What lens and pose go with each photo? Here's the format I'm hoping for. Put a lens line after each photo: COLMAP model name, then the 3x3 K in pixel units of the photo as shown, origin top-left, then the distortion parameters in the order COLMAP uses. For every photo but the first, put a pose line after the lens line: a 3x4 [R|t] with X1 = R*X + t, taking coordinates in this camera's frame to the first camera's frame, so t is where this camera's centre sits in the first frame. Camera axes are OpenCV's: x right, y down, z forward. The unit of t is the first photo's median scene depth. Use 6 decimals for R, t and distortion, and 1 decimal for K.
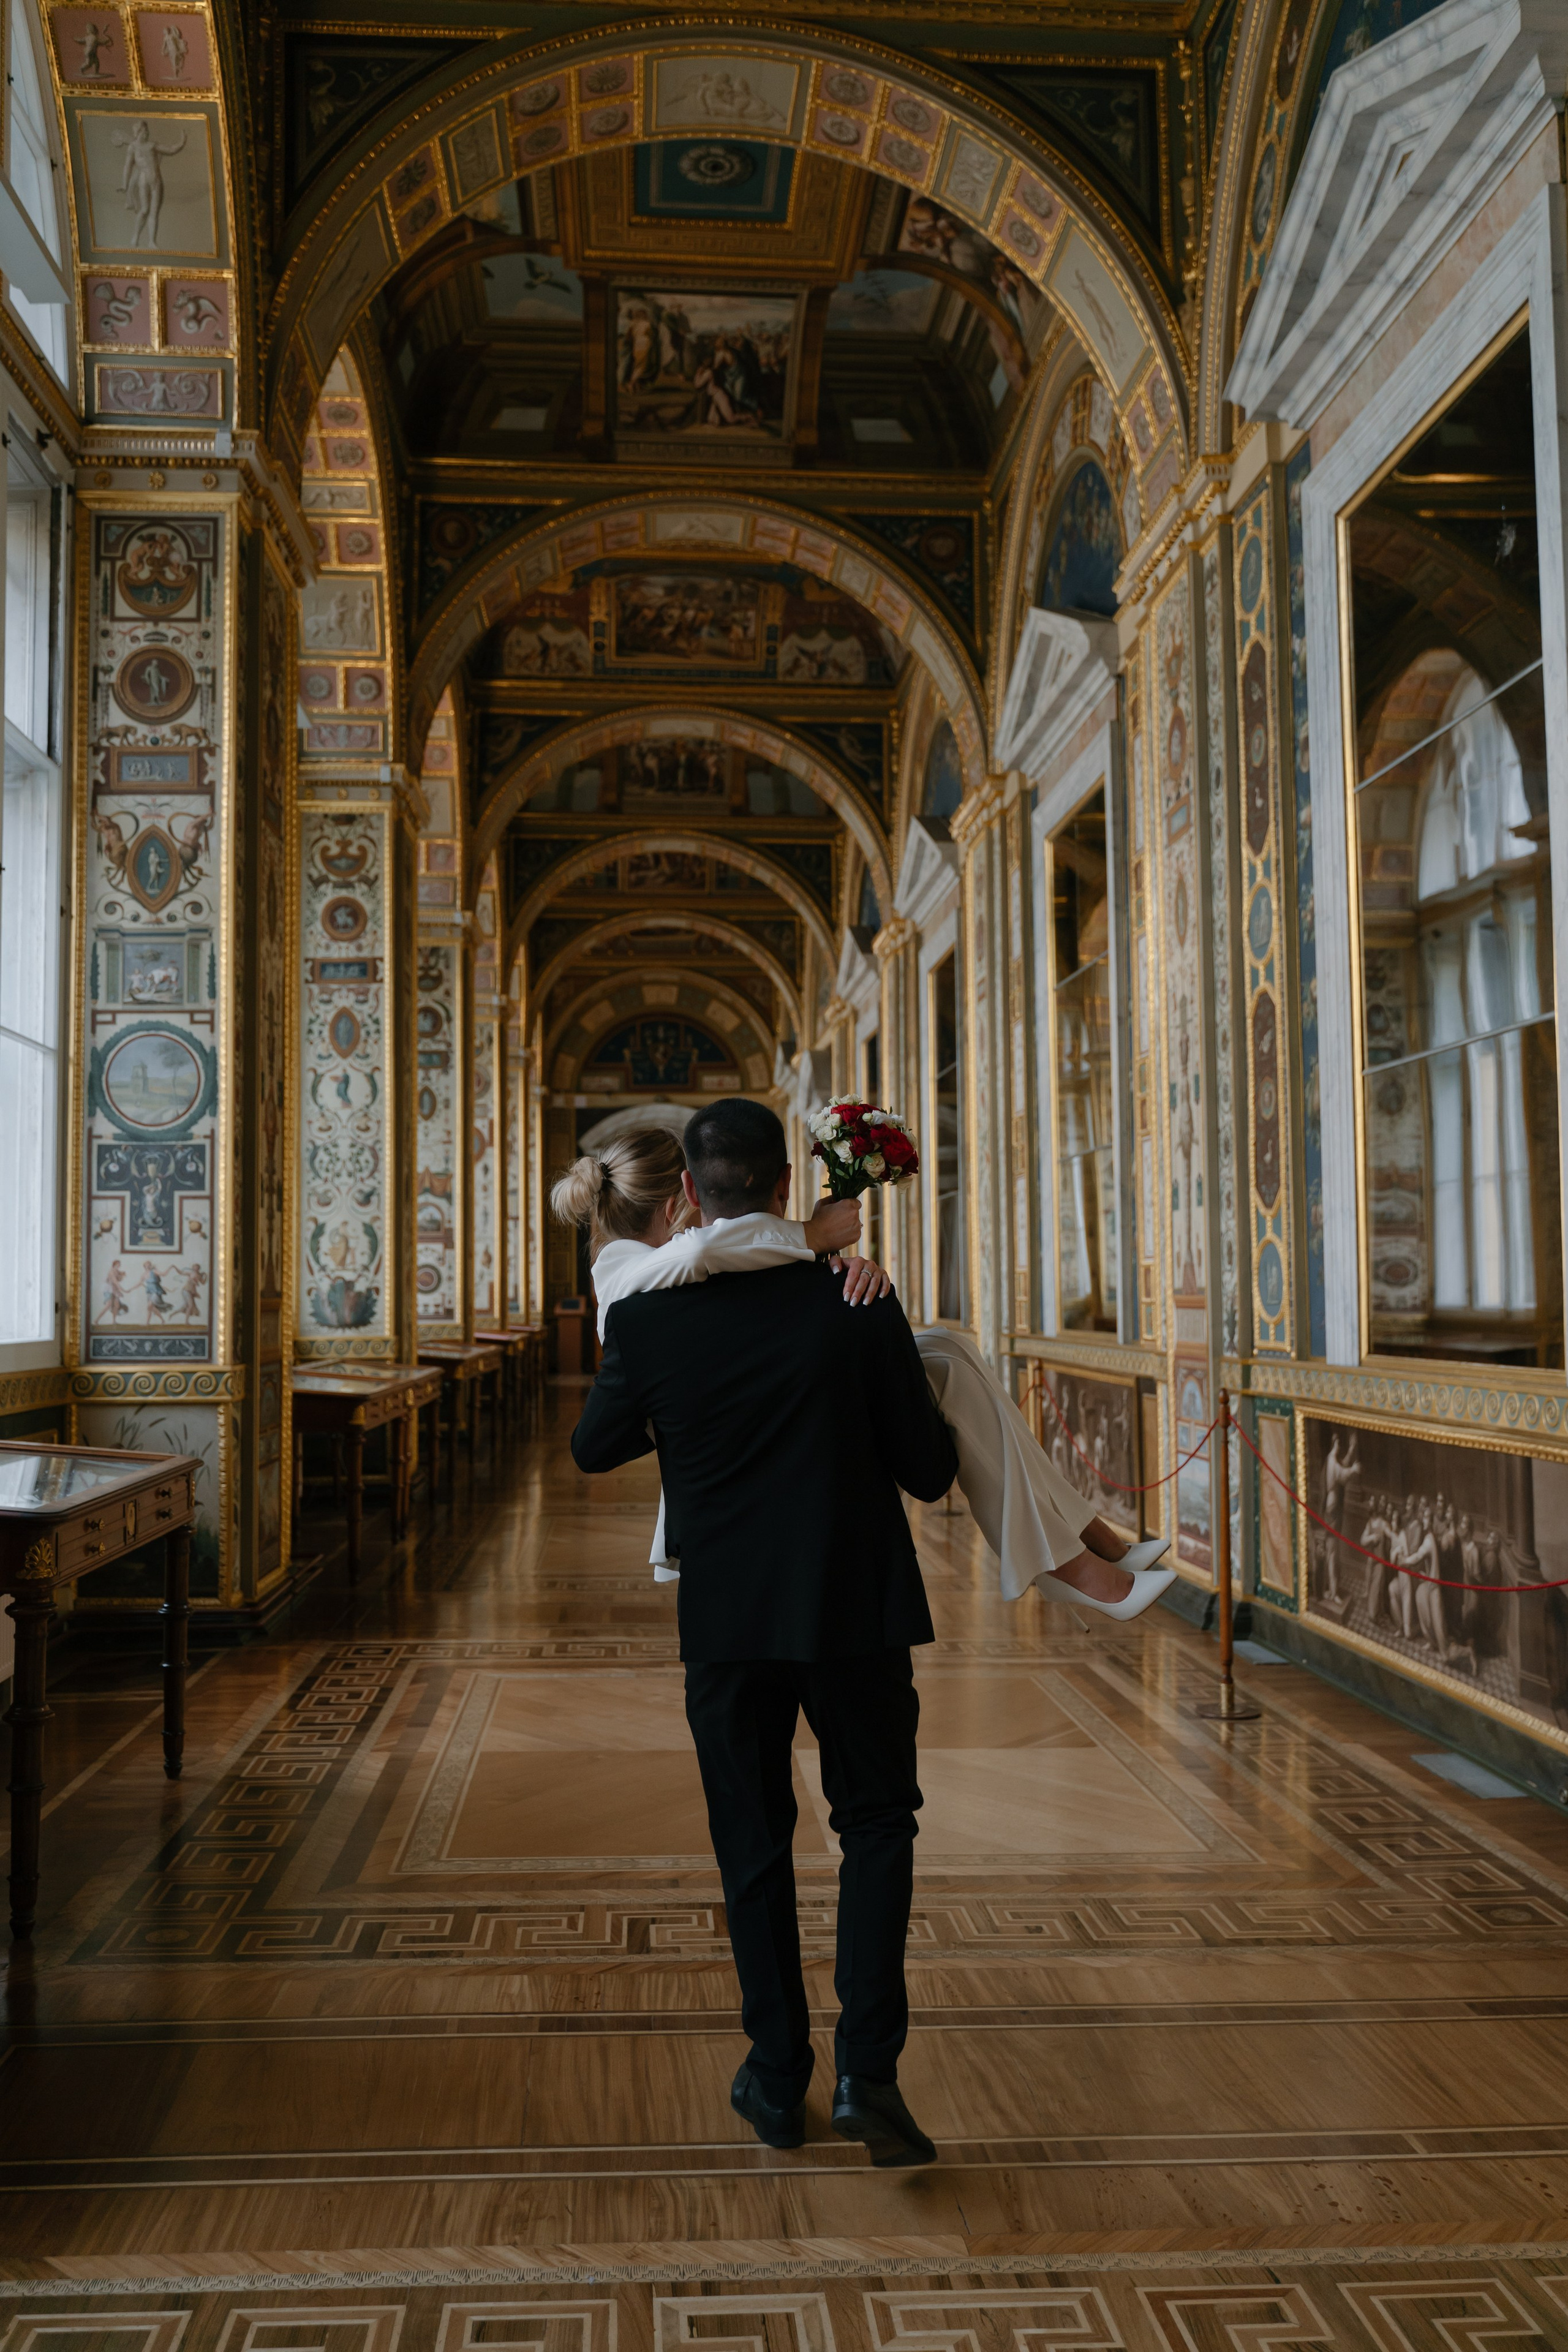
lens RADIAL K [[1871.1, 0, 722.5], [0, 1871.1, 1151.0], [0, 0, 1]] dist [-0.011857, 0.005849]
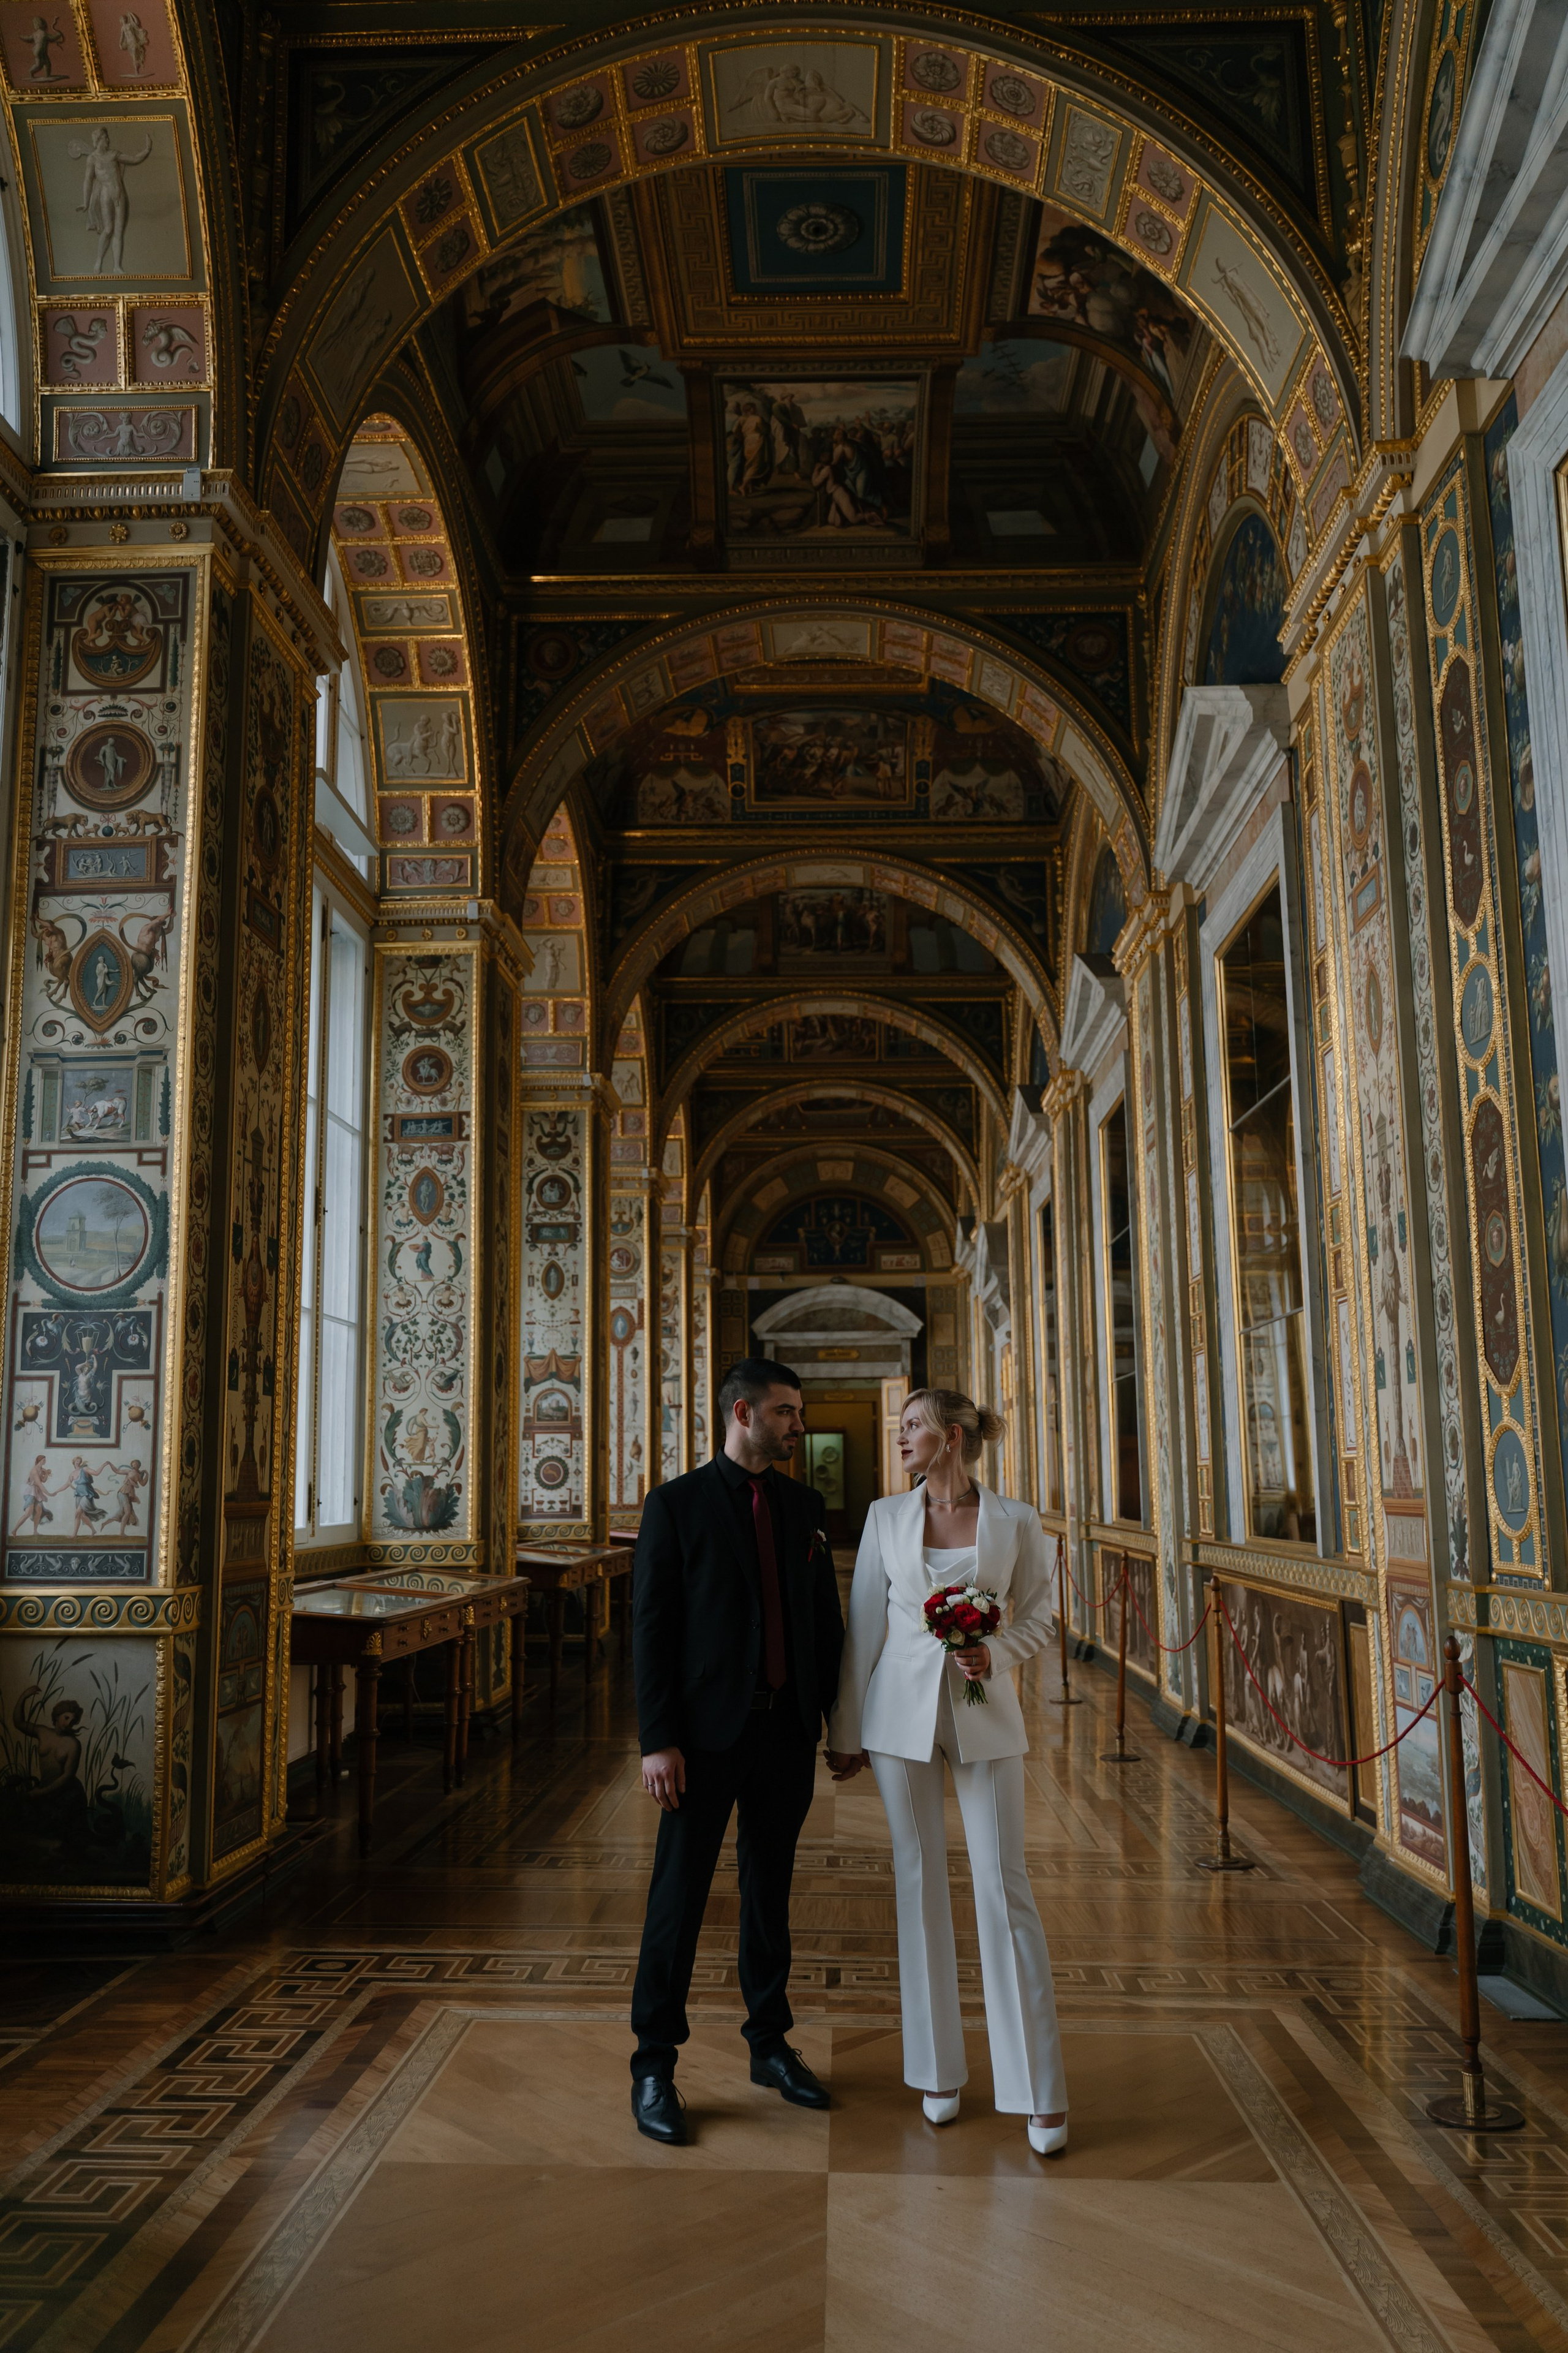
lens RADIAL K [[1919.2, 0, 724.0], [0, 1919.2, 1166.1], [0, 0, 1]] dist [-0.010235, 0.007903]
pose [[0.995090, -0.017752, -0.097369, 0.028644], [0.009074, 0.996004, -0.088850, 0.005130], [0.098557, 0.087530, 0.991274, 0.100209]]
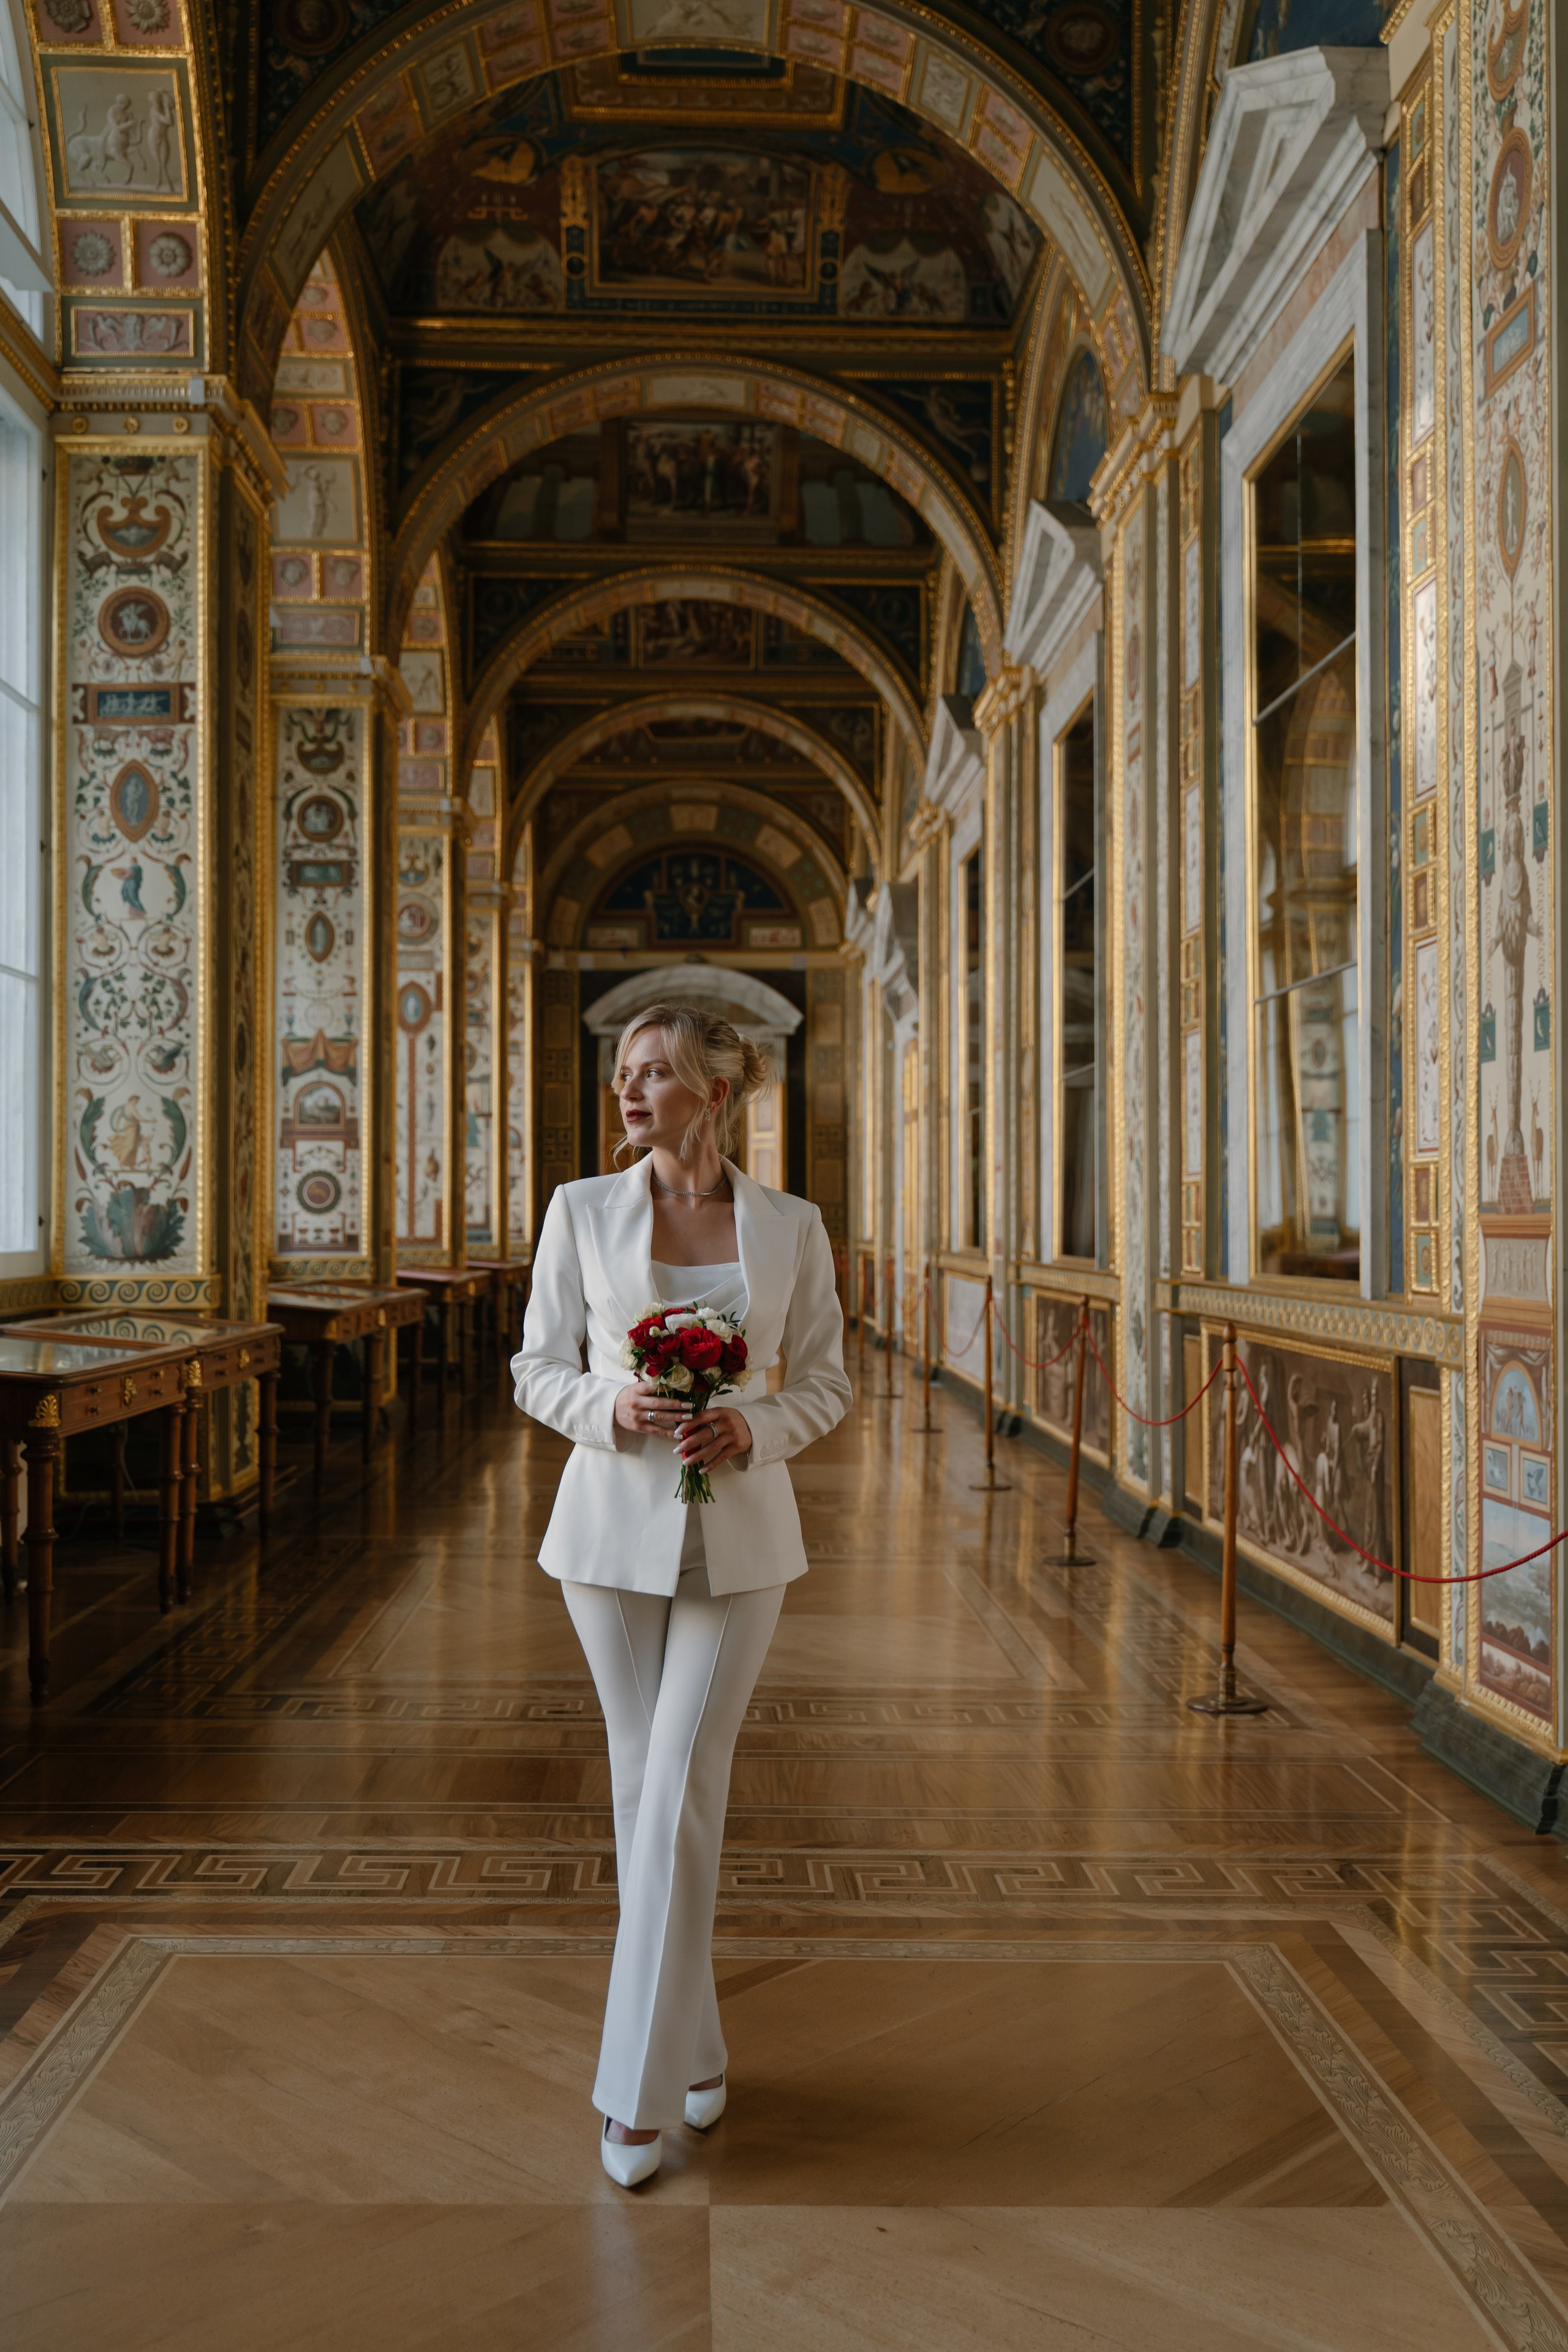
lens RADIAL K [[2428.2, 0, 722.5], [0, 2428.2, 1173.7], [0, 0, 1]] dist [-0.005691, 0.018549]
pose [[0.999635, 0.005965, -0.026352, 0.020955], [-0.004474, 0.998405, 0.056286, 0.015934], [0.026646, -0.056148, 0.998067, 0.165775]]
